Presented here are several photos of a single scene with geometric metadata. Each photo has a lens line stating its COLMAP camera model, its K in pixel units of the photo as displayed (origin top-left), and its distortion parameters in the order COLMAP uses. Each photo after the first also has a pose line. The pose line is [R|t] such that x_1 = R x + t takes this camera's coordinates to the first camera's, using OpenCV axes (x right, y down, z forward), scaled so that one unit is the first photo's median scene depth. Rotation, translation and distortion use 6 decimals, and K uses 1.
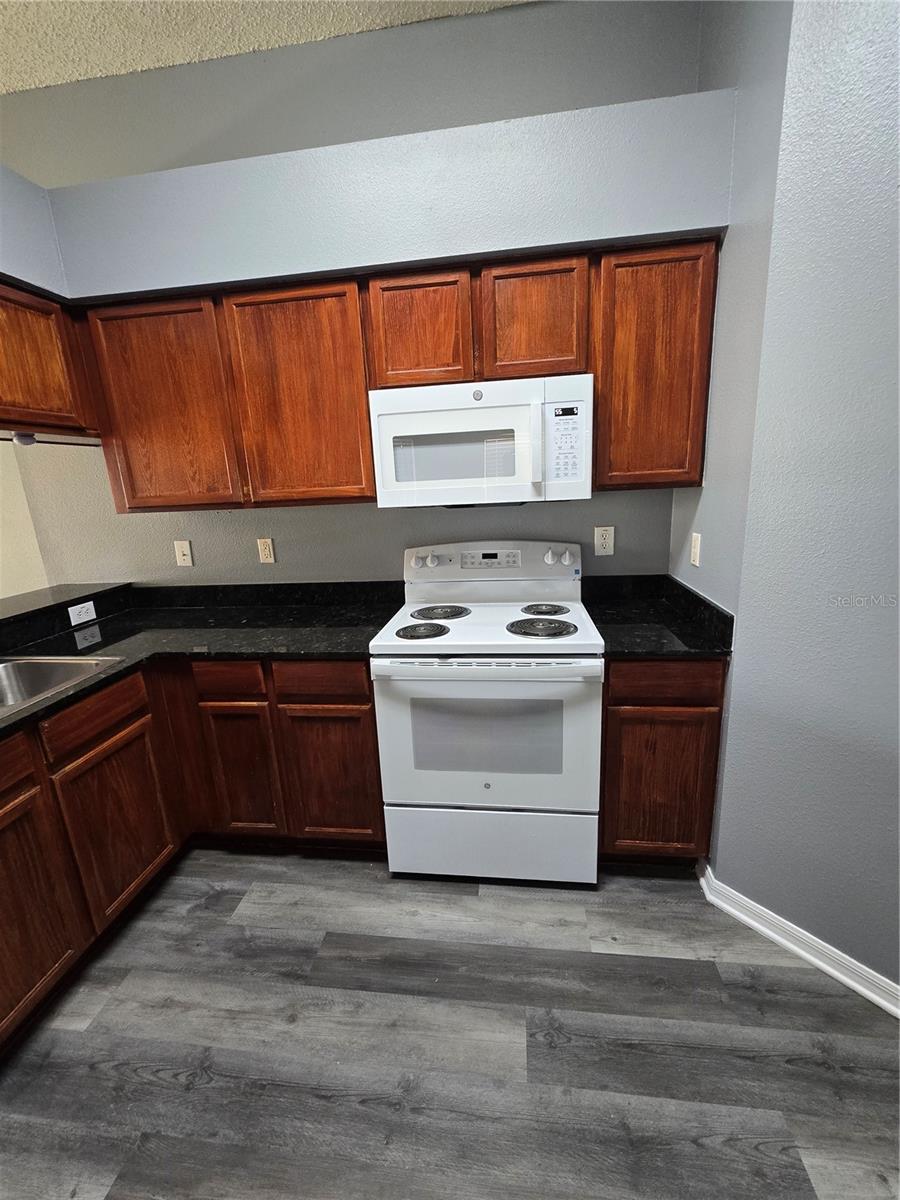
lens RADIAL K [[488.7, 0, 450.0], [0, 488.7, 600.0], [0, 0, 1]] dist [-0.003619, 0.000023]
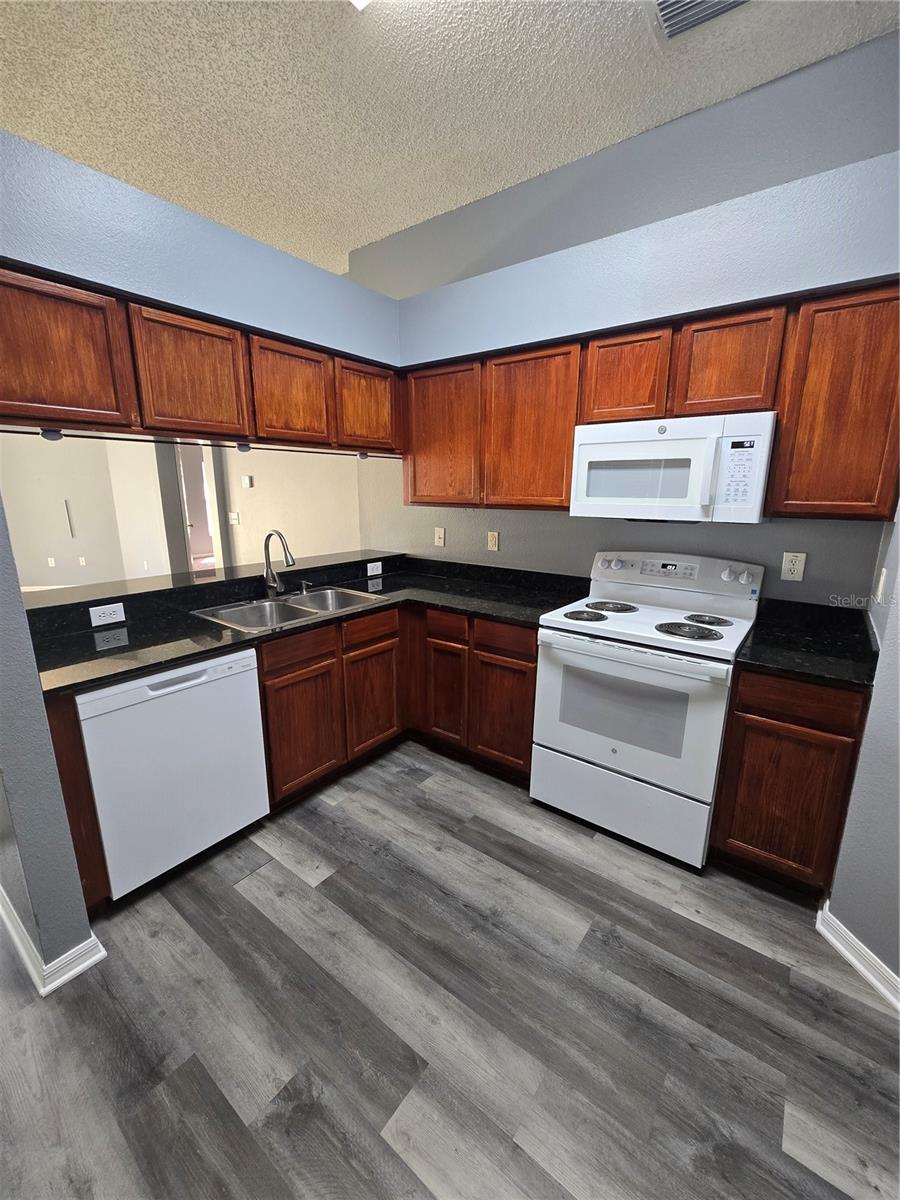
lens RADIAL K [[488.7, 0, 450.0], [0, 488.7, 600.0], [0, 0, 1]] dist [-0.003619, 0.000023]
pose [[0.862885, 0.164644, -0.477830, 0.243963], [-0.167471, 0.985181, 0.037033, 0.035588], [0.476847, 0.048068, 0.877671, -0.277934]]
